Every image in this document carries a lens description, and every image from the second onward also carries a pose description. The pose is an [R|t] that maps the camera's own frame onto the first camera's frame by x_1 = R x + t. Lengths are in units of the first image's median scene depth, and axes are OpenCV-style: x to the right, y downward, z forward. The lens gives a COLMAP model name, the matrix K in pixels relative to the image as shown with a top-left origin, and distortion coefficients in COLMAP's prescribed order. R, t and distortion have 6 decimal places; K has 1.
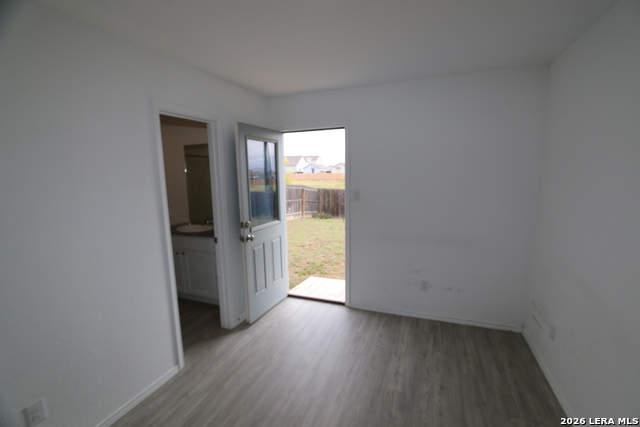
lens RADIAL K [[291.6, 0, 311.5], [0, 291.6, 215.3], [0, 0, 1]] dist [-0.024892, 0.002268]
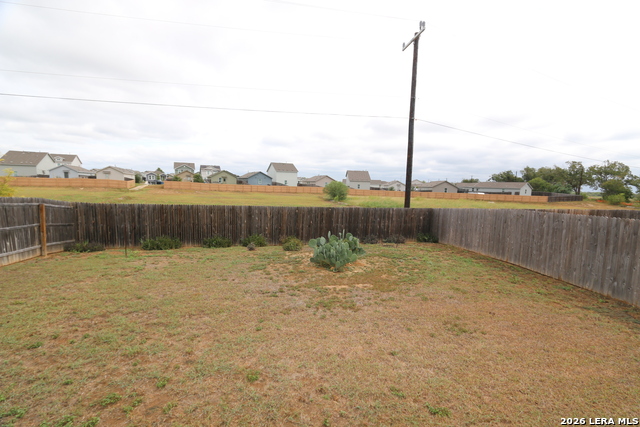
lens RADIAL K [[291.6, 0, 316.8], [0, 291.6, 214.4], [0, 0, 1]] dist [-0.024892, 0.002268]
pose [[0.752019, -0.034441, 0.658241, 0.008653], [0.057203, 0.998276, -0.013121, -0.031087], [-0.656654, 0.047521, 0.752693, 0.204435]]
